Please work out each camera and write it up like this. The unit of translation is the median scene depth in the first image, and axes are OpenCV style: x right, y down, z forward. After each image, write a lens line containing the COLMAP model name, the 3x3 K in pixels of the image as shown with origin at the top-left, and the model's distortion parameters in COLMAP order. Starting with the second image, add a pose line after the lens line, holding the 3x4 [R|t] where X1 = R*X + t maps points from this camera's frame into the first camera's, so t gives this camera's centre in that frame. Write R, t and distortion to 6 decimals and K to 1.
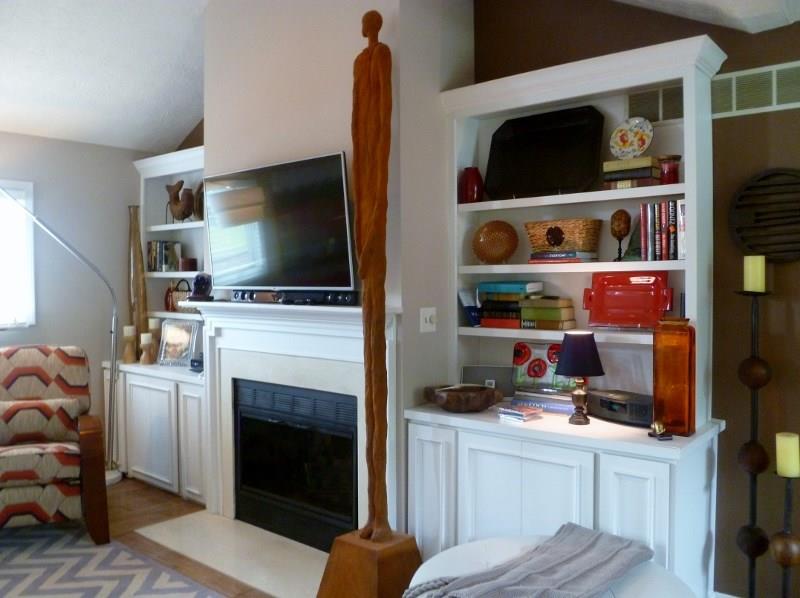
lens RADIAL K [[684.7, 0, 400.0], [0, 684.7, 299.0], [0, 0, 1]] dist [-0.089302, 0.058158]
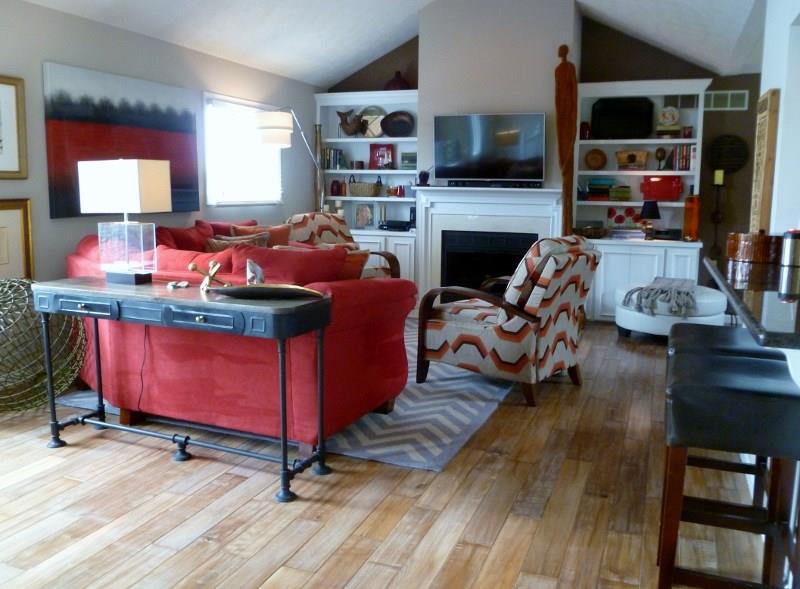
lens RADIAL K [[686.9, 0, 400.0], [0, 686.9, 294.5], [0, 0, 1]] dist [-0.084738, 0.062995]
pose [[0.947117, -0.032664, 0.319222, -1.185064], [-0.007388, 0.992322, 0.123458, 0.078300], [-0.320803, -0.119287, 0.939604, -0.862710]]
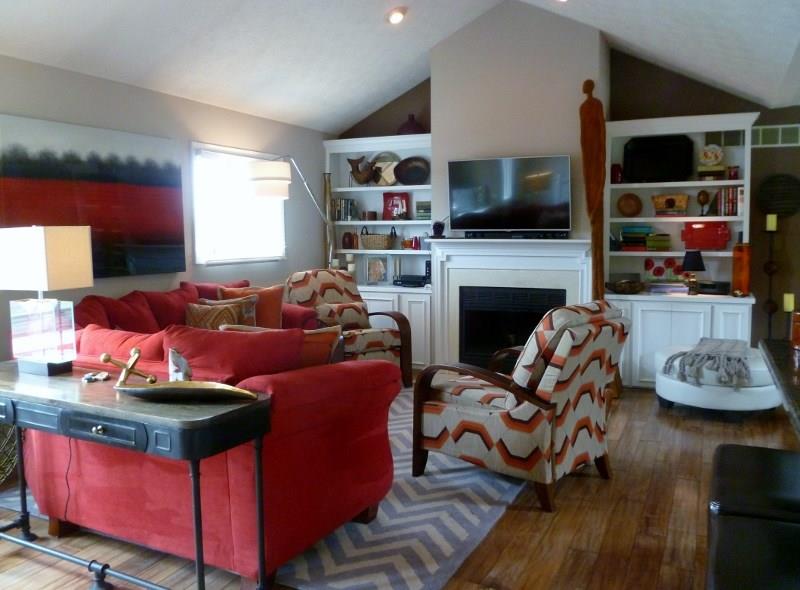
lens RADIAL K [[686.9, 0, 400.0], [0, 686.9, 295.0], [0, 0, 1]] dist [-0.084738, 0.062995]
pose [[0.965728, -0.024226, 0.258422, -1.024539], [0.008437, 0.998038, 0.062036, 0.043468], [-0.259418, -0.057729, 0.964038, -0.685694]]
